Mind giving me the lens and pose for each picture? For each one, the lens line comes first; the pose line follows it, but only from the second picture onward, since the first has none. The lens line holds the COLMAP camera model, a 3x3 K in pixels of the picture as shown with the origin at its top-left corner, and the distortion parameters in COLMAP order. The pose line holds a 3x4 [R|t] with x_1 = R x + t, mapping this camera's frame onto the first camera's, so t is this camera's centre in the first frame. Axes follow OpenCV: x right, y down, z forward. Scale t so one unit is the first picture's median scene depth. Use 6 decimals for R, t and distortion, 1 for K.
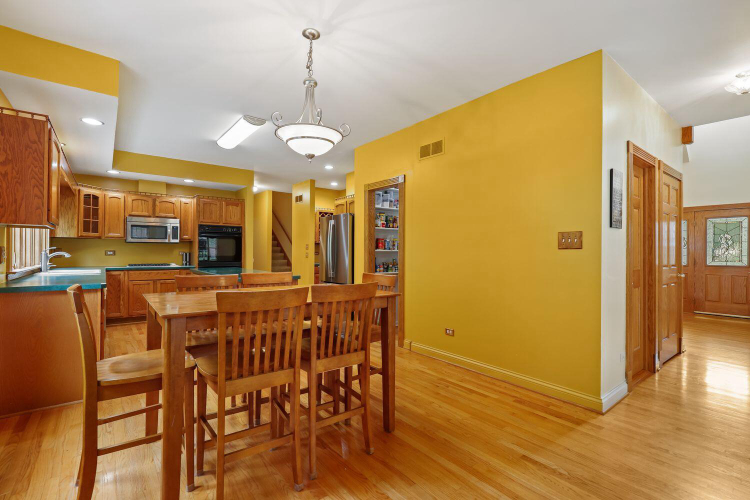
lens RADIAL K [[340.1, 0, 382.8], [0, 340.1, 252.3], [0, 0, 1]] dist [0.000443, 0.006325]
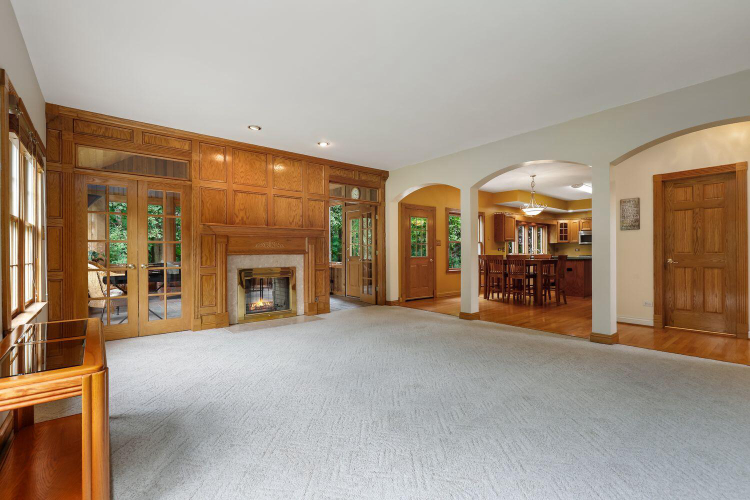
lens RADIAL K [[340.1, 0, 382.8], [0, 340.1, 252.3], [0, 0, 1]] dist [0.000443, 0.006325]
pose [[0.020739, -0.002492, -0.999782, 1.195652], [0.004136, 0.999989, -0.002406, 0.018728], [0.999776, -0.004085, 0.020749, -0.196321]]
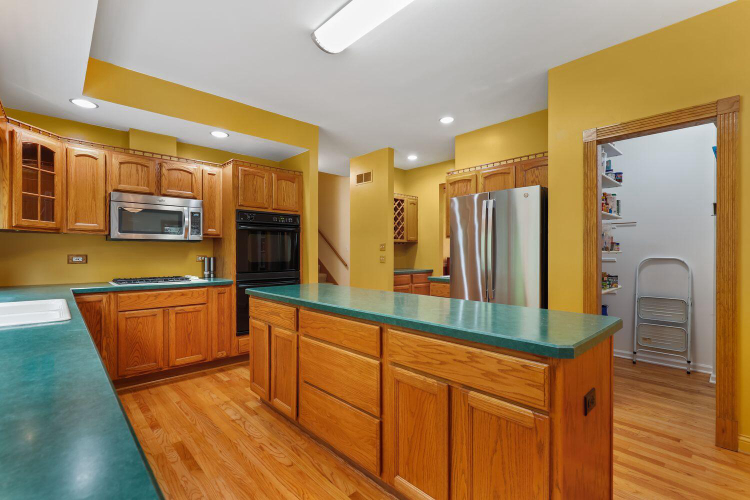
lens RADIAL K [[340.1, 0, 382.8], [0, 340.1, 252.3], [0, 0, 1]] dist [0.000443, 0.006325]
pose [[0.995982, -0.005615, 0.089373, -0.354337], [0.005675, 0.999984, -0.000413, -0.006002], [-0.089369, 0.000918, 0.995998, 0.404479]]
